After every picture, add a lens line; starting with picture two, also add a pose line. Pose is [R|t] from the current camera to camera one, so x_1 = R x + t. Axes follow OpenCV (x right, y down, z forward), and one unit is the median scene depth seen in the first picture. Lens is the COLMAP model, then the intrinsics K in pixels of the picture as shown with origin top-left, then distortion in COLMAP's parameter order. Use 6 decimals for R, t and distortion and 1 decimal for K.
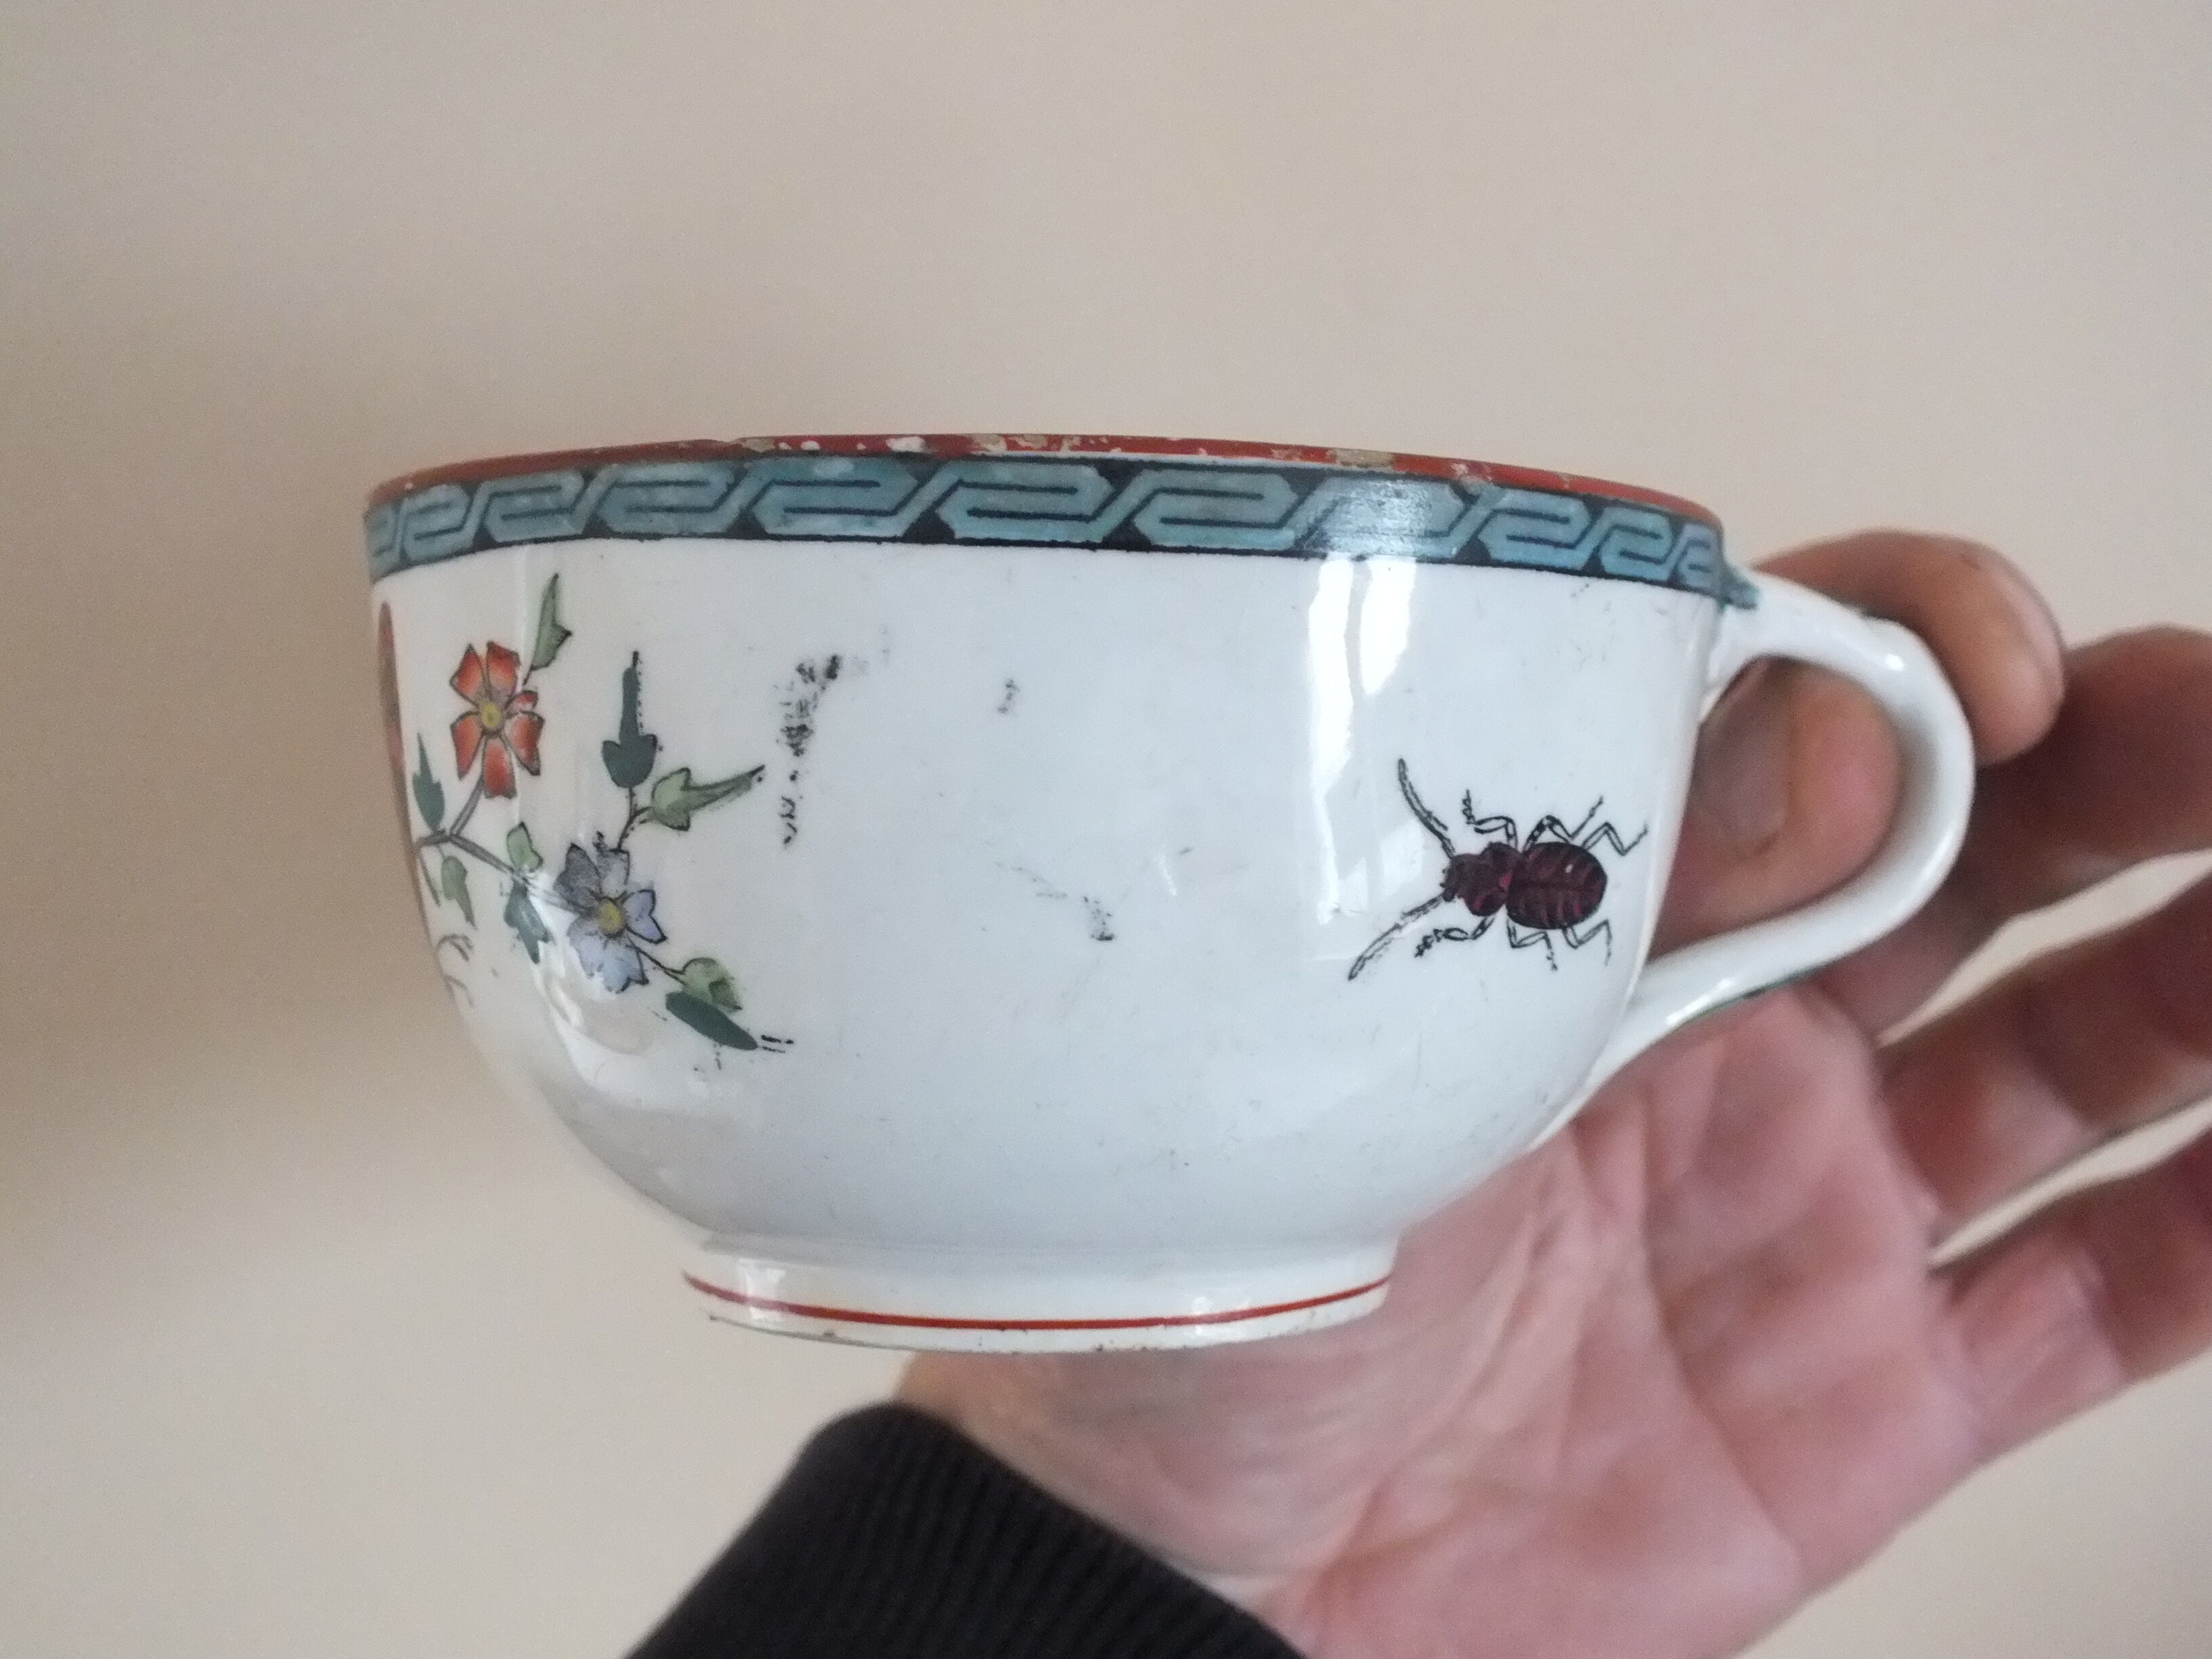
lens RADIAL K [[2867.0, 0, 1107.2], [0, 2867.0, 841.8], [0, 0, 1]] dist [0.031202, 0.000000]
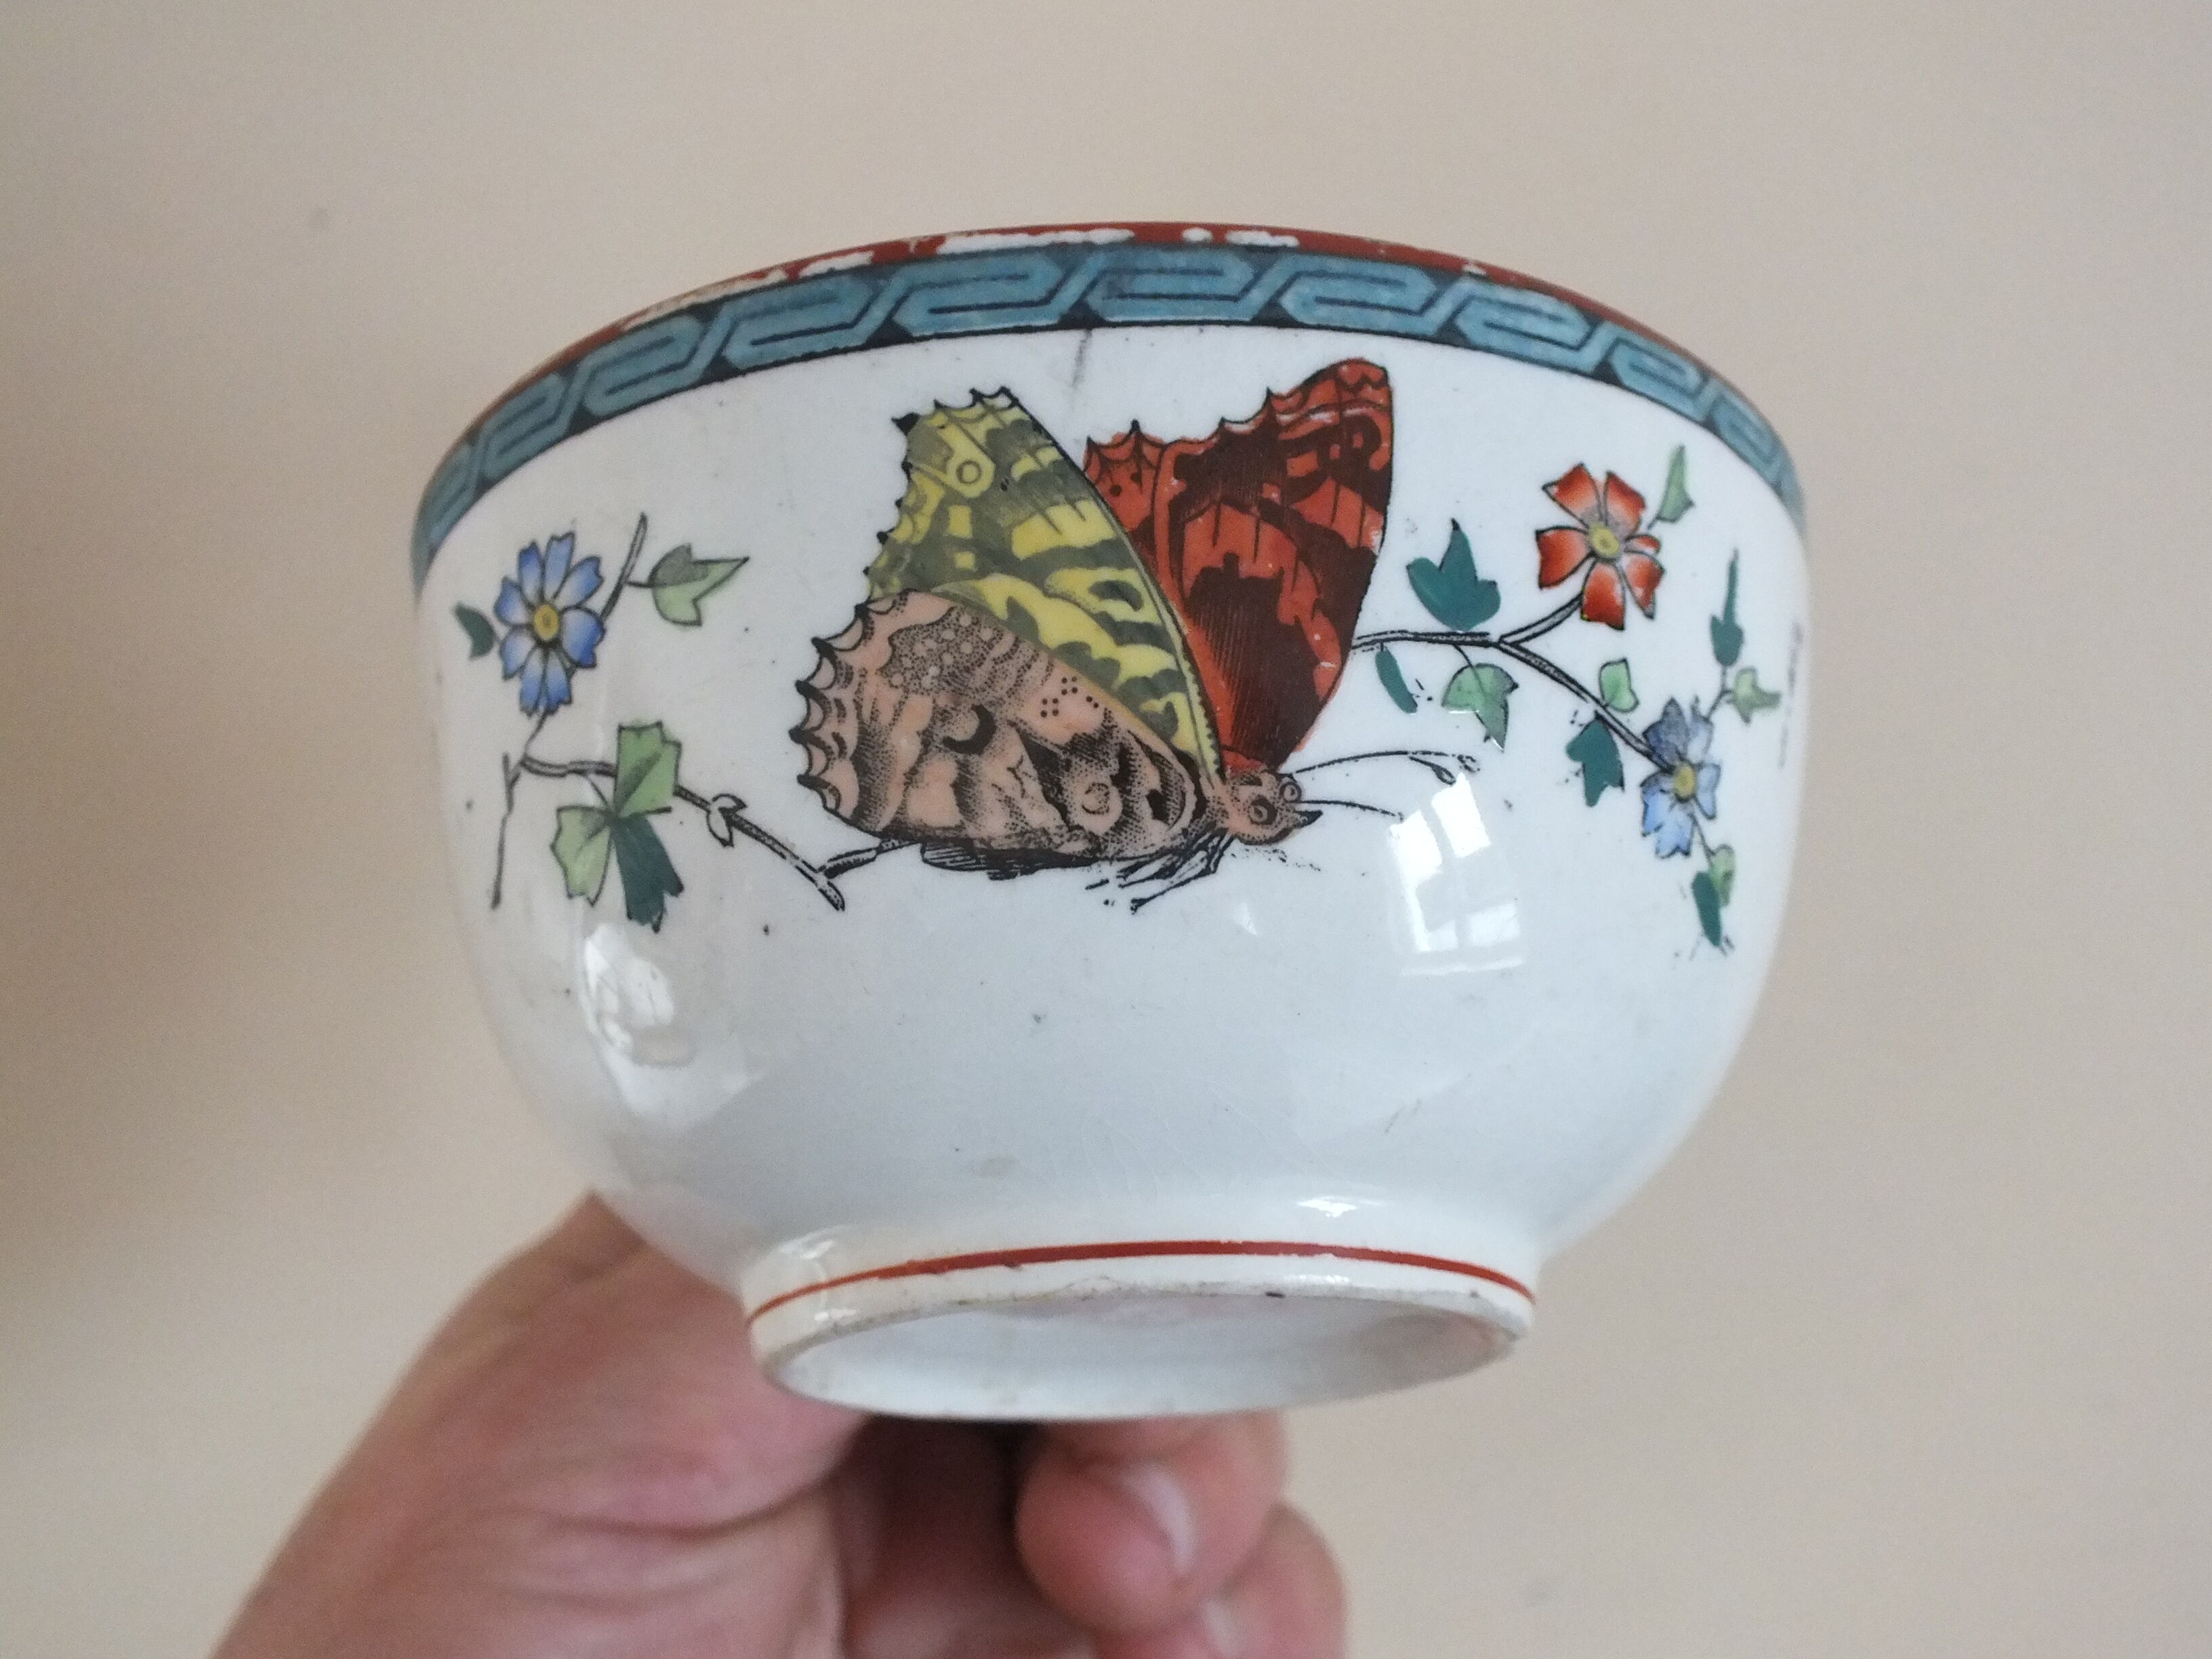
lens RADIAL K [[2867.0, 0, 1104.2], [0, 2867.0, 816.4], [0, 0, 1]] dist [0.031202, 0.000000]
pose [[0.106923, 0.310771, 0.944452, -1.116611], [0.031806, 0.948342, -0.315652, 0.341162], [-0.993758, 0.063789, 0.091516, 1.100984]]
